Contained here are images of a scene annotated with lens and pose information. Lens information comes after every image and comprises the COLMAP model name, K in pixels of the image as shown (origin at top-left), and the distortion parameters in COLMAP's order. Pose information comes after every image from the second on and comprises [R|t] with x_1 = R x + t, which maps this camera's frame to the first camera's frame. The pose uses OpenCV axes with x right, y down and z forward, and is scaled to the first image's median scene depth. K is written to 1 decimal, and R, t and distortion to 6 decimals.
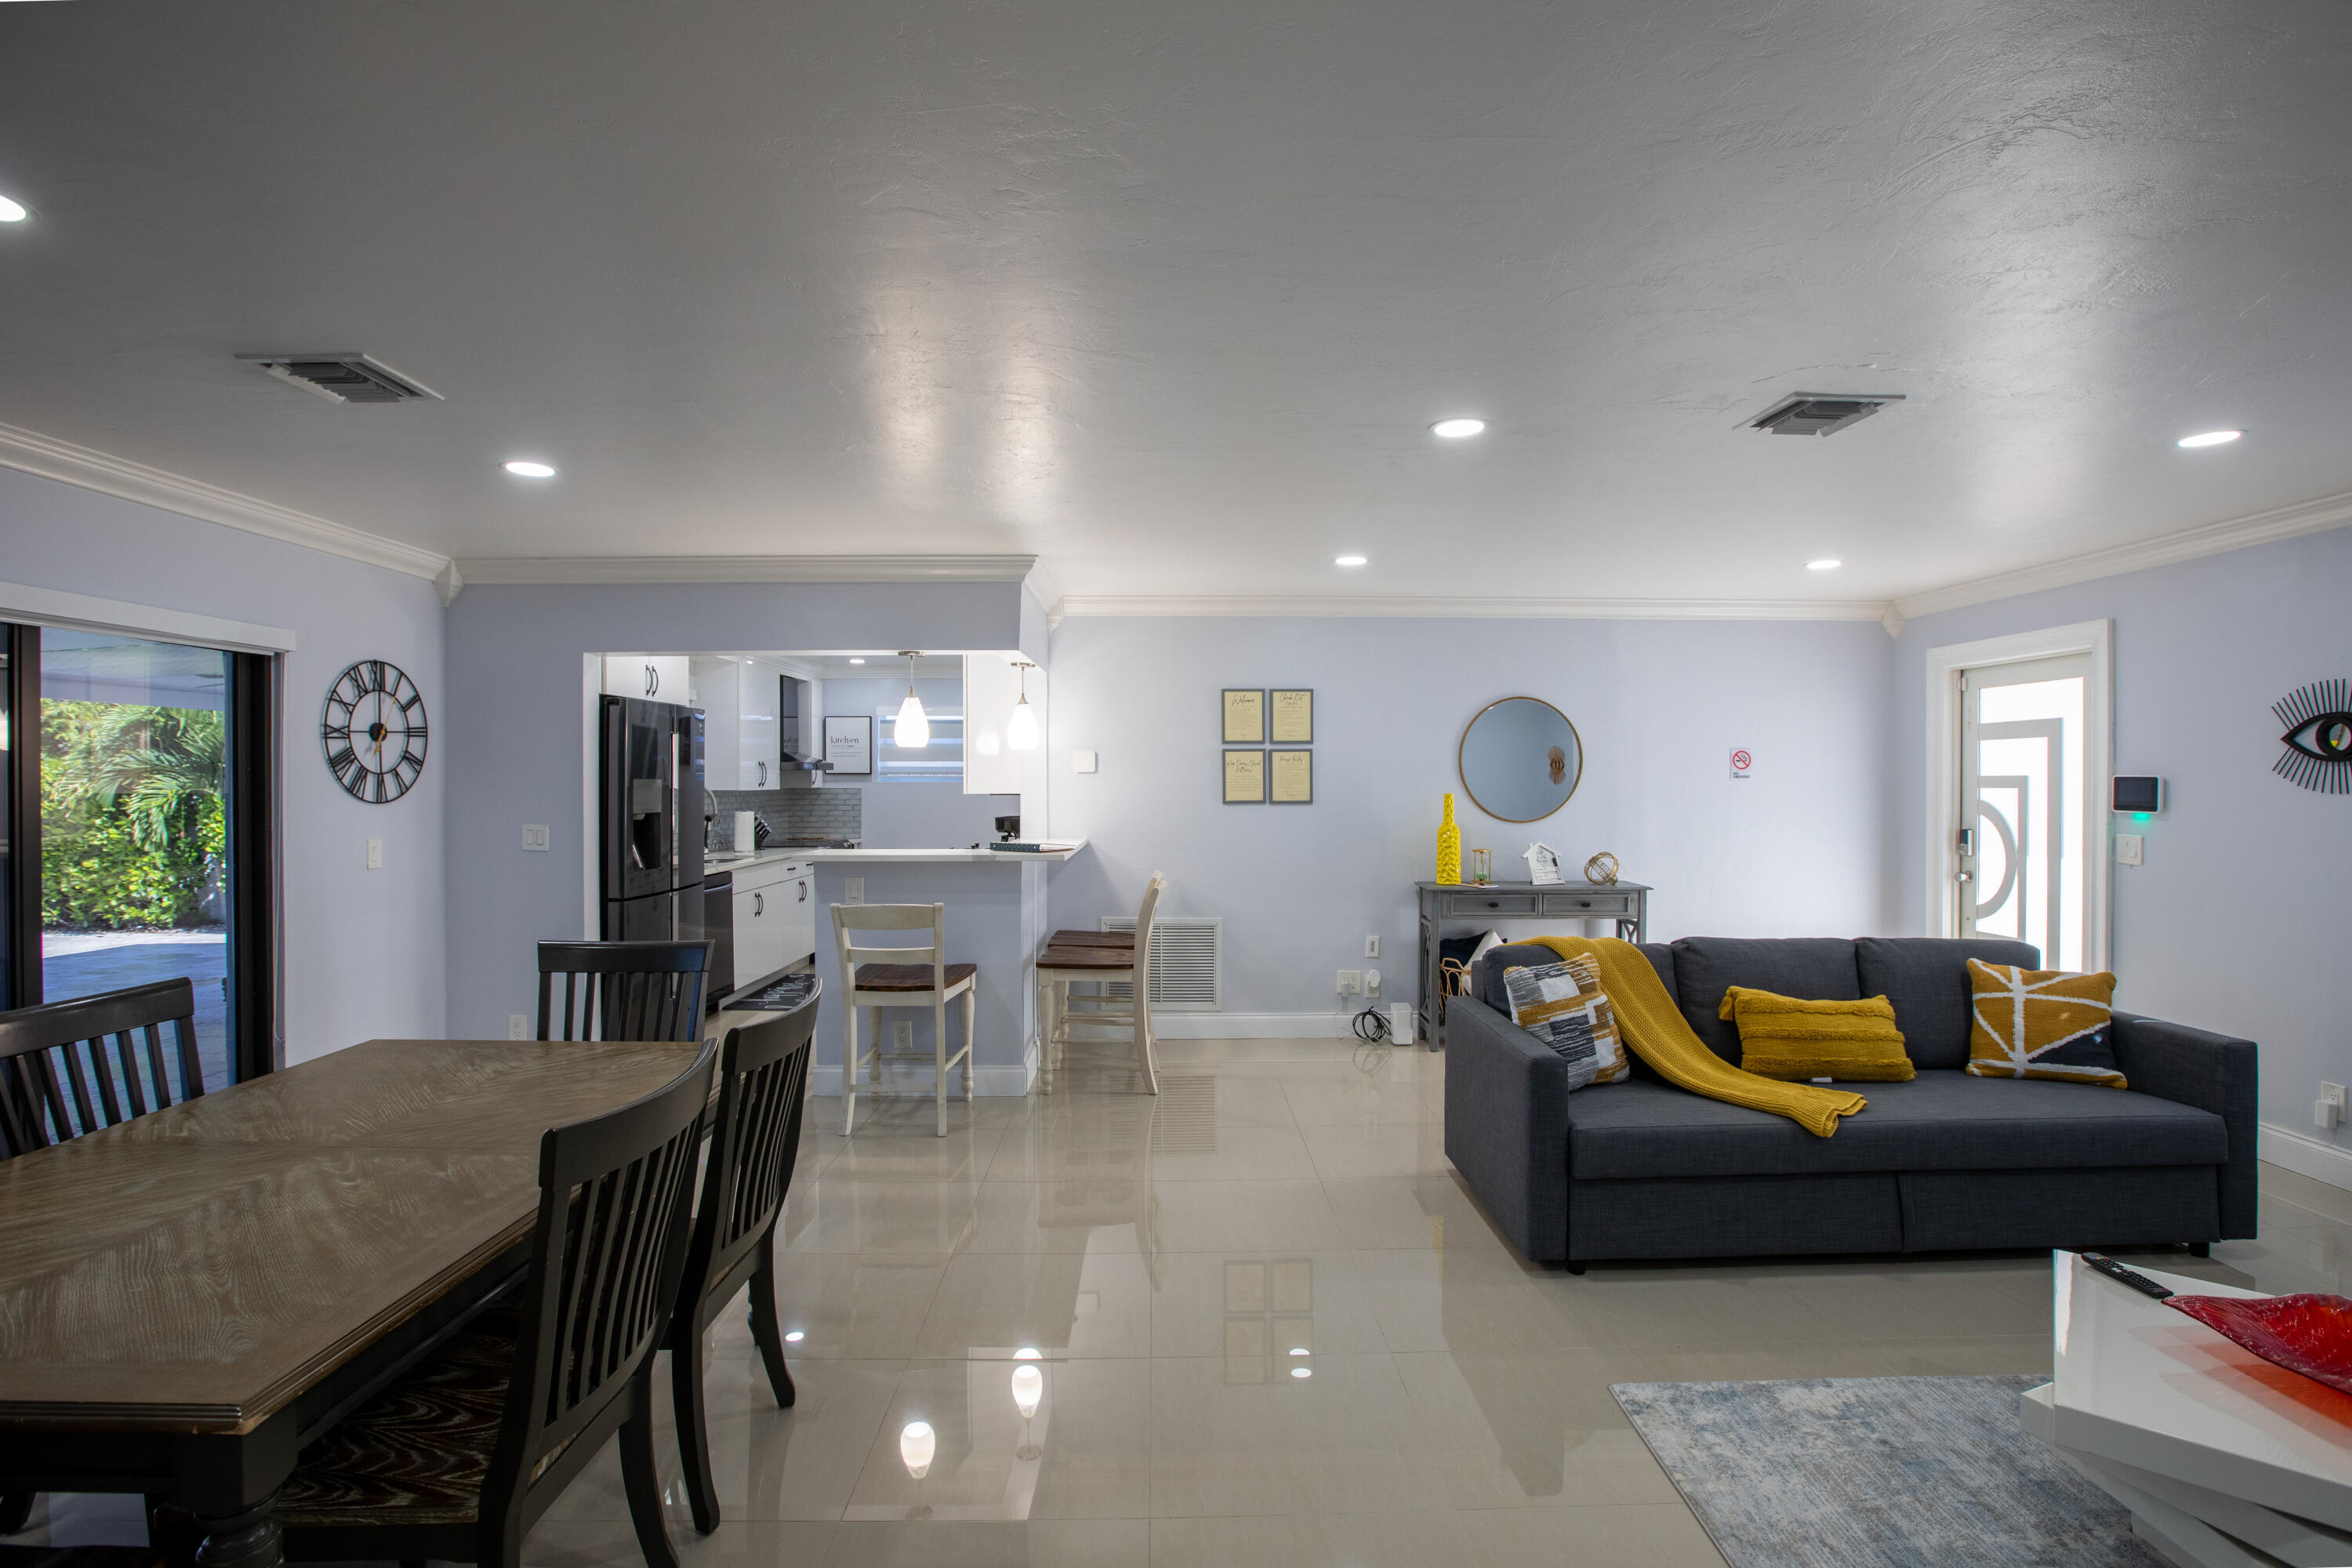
lens RADIAL K [[1098.3, 0, 1172.8], [0, 1098.3, 786.7], [0, 0, 1]] dist [-0.042206, 0.010796]
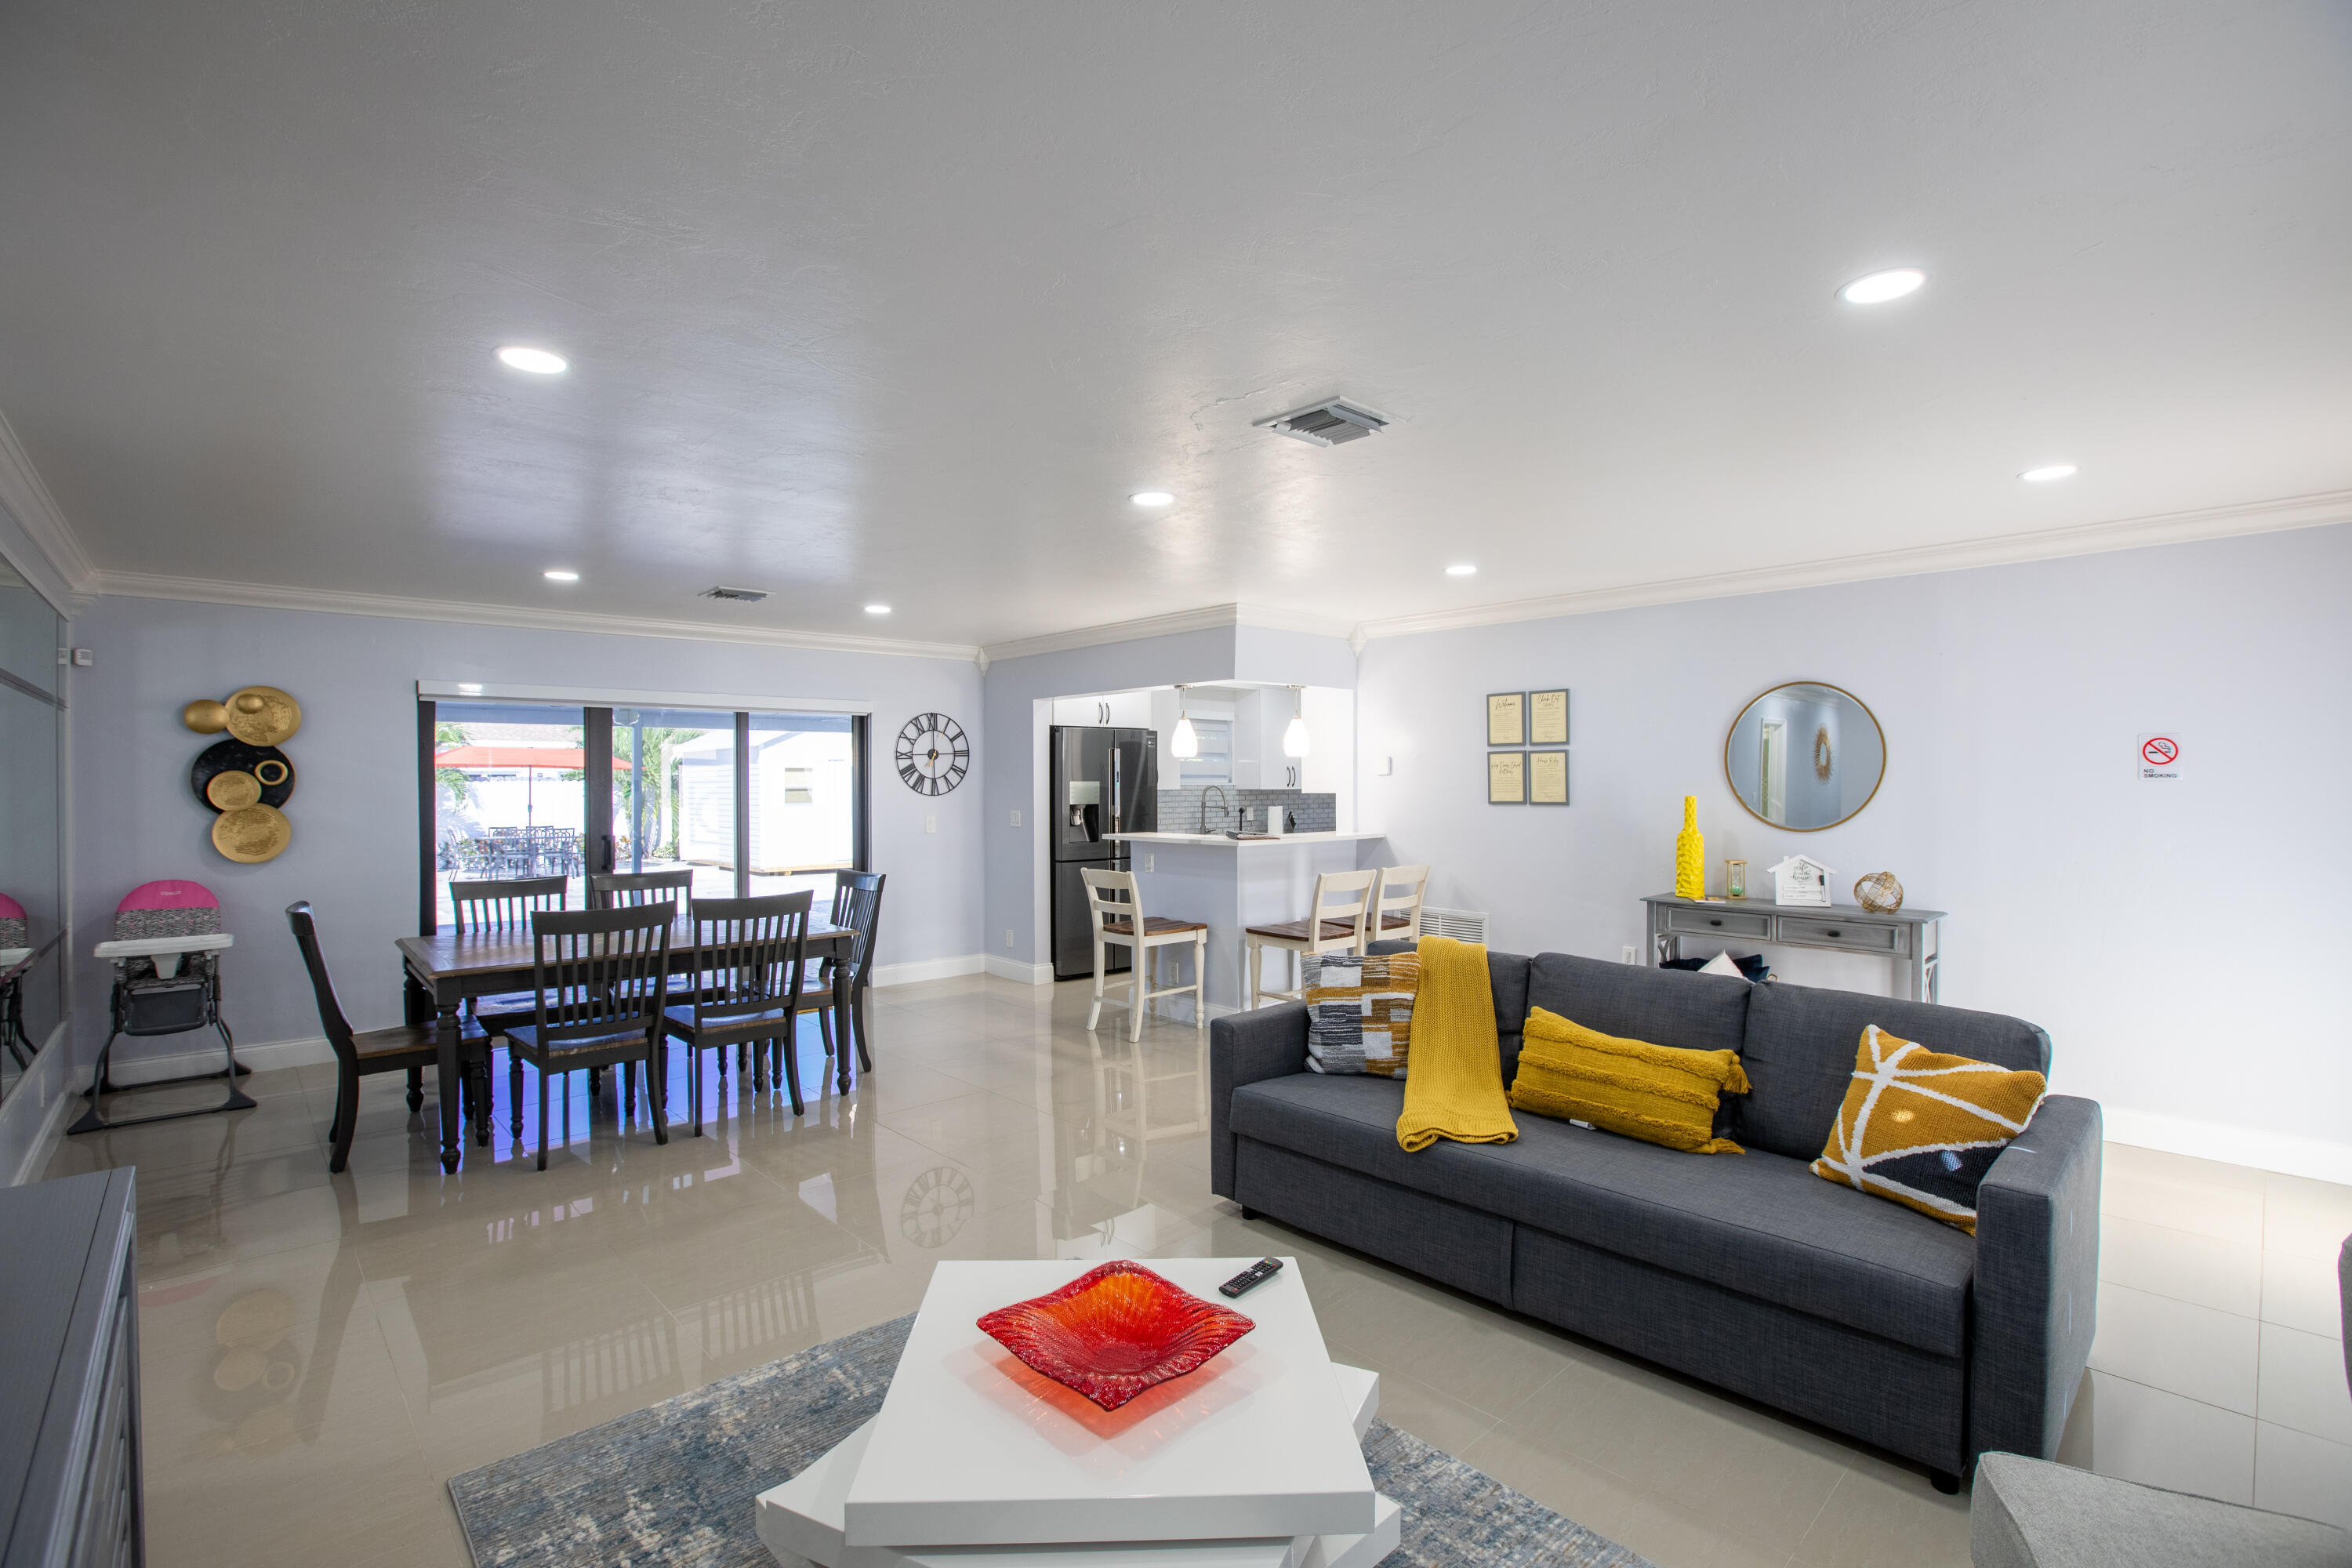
lens RADIAL K [[1071.5, 0, 1181.8], [0, 1071.5, 787.4], [0, 0, 1]] dist [-0.052747, 0.018021]
pose [[0.676632, 0.003190, -0.736315, 0.717371], [-0.002110, 0.999995, 0.002393, -0.002719], [0.736318, -0.000065, 0.676635, 0.125591]]
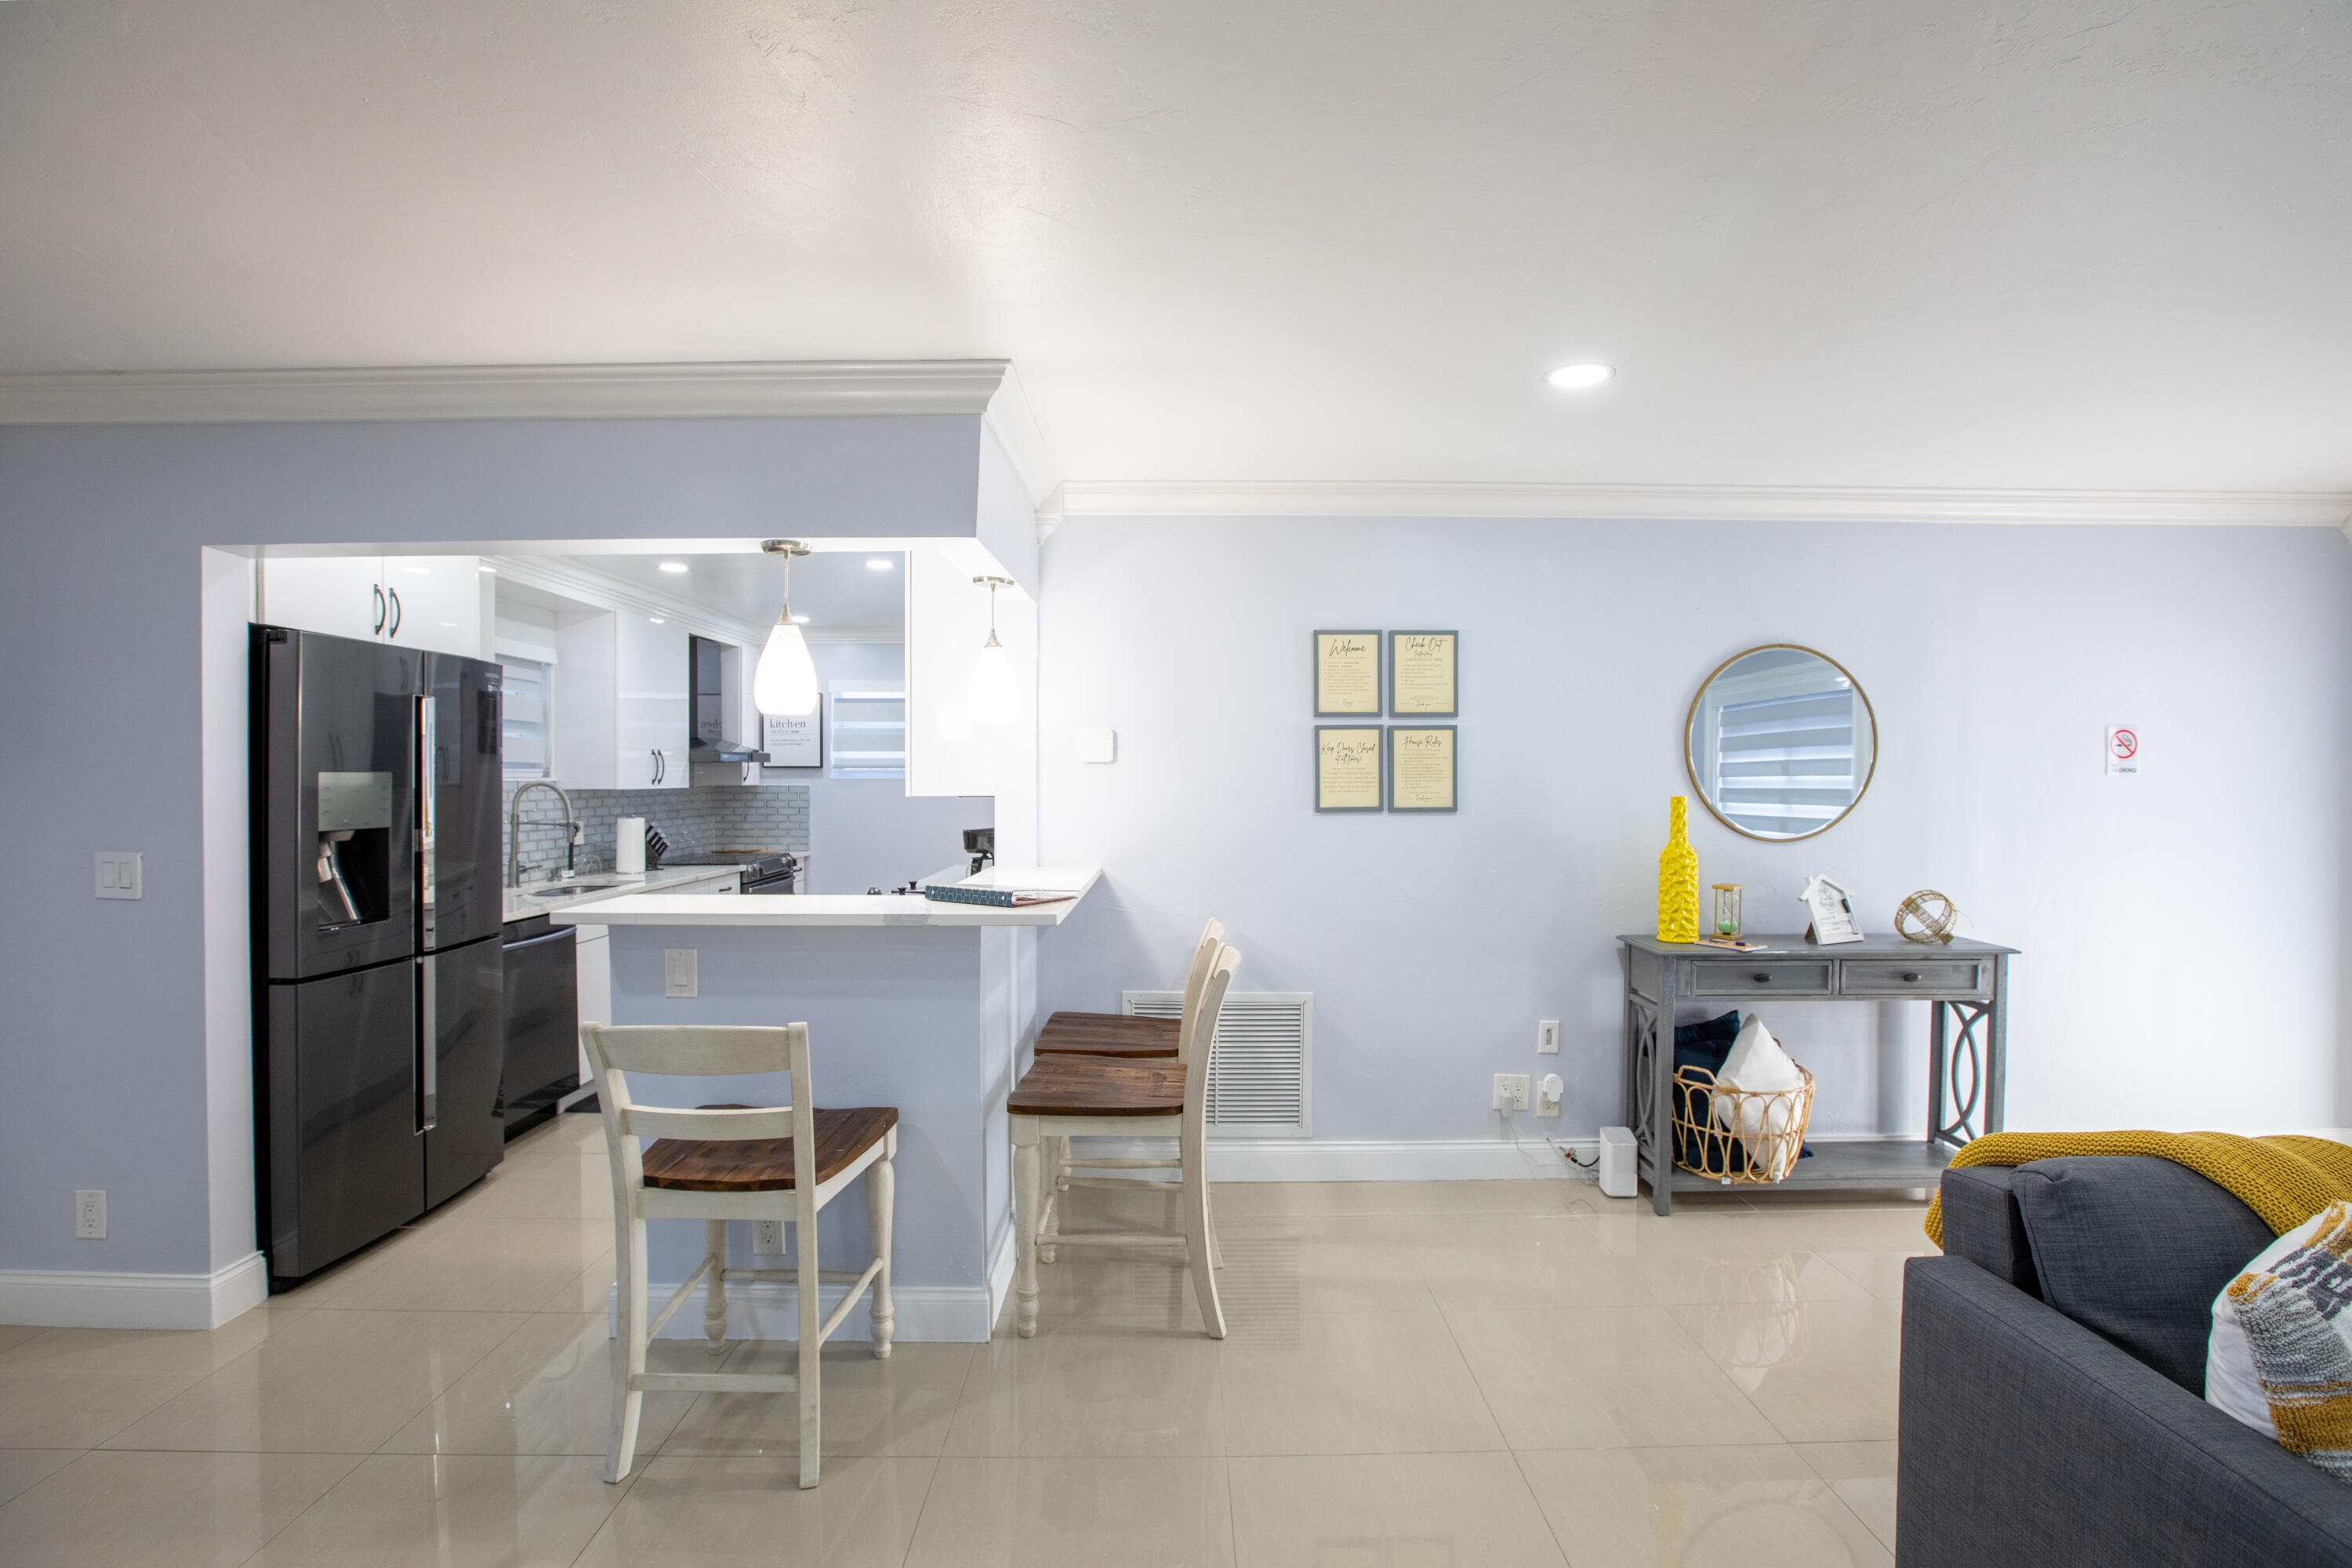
lens RADIAL K [[1071.5, 0, 1179.0], [0, 1071.5, 792.3], [0, 0, 1]] dist [-0.052747, 0.018021]
pose [[0.999994, 0.001100, -0.003186, -0.036976], [-0.001073, 0.999964, 0.008424, -0.001182], [0.003195, -0.008421, 0.999959, 0.466359]]
